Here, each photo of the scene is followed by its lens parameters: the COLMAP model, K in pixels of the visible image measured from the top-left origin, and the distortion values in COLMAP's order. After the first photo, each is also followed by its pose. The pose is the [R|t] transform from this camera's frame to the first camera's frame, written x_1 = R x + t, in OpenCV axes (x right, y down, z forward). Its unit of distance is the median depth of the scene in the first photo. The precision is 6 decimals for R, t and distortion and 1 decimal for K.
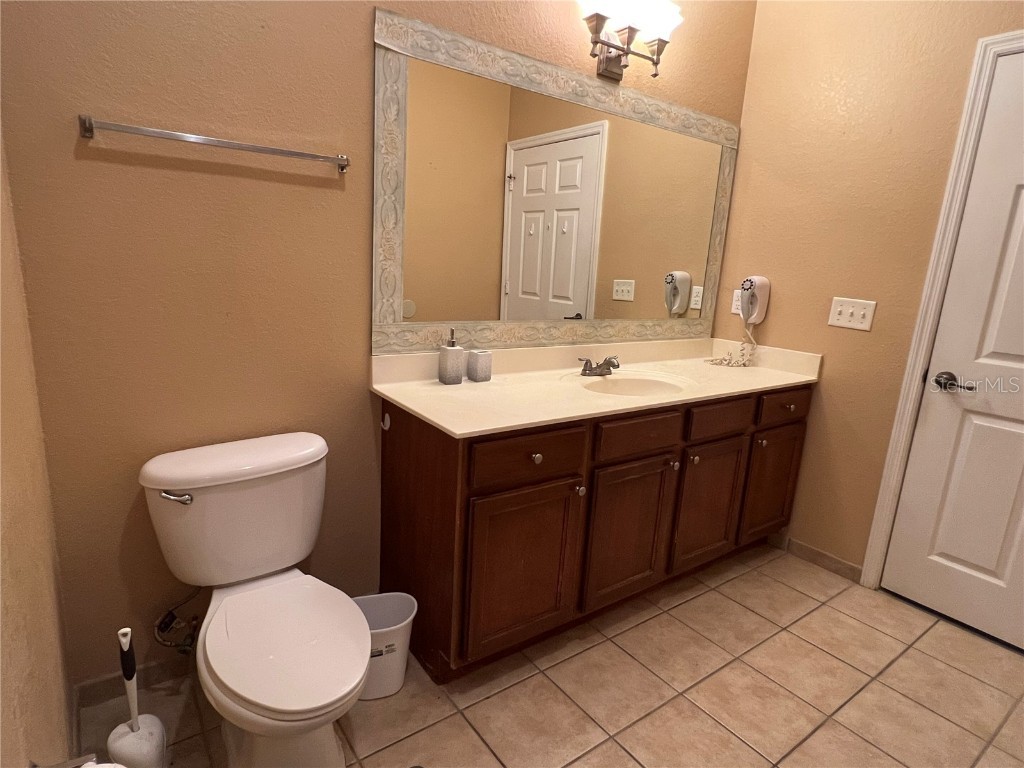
lens RADIAL K [[563.1, 0, 512.0], [0, 563.1, 384.0], [0, 0, 1]] dist [-0.000116, -0.000193]
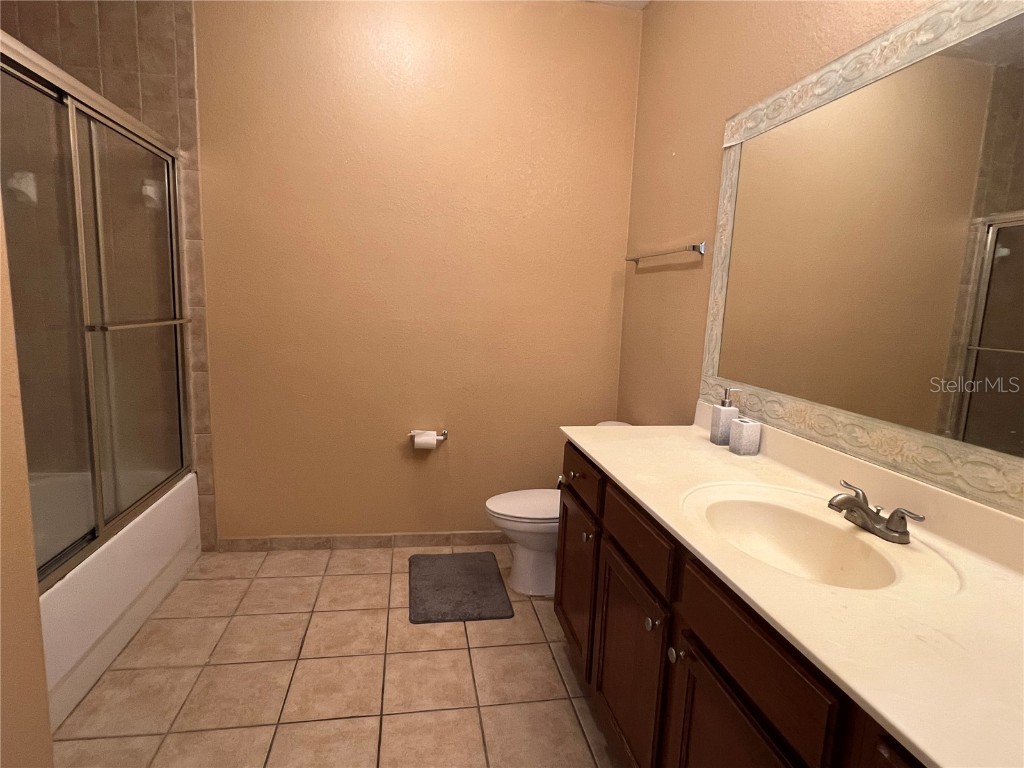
lens RADIAL K [[560.9, 0, 512.0], [0, 560.9, 384.0], [0, 0, 1]] dist [0.000009, -0.000046]
pose [[-0.433199, 0.057178, -0.899483, 0.965942], [-0.259344, 0.947870, 0.185156, -0.196109], [0.863180, 0.313485, -0.395787, 1.102304]]
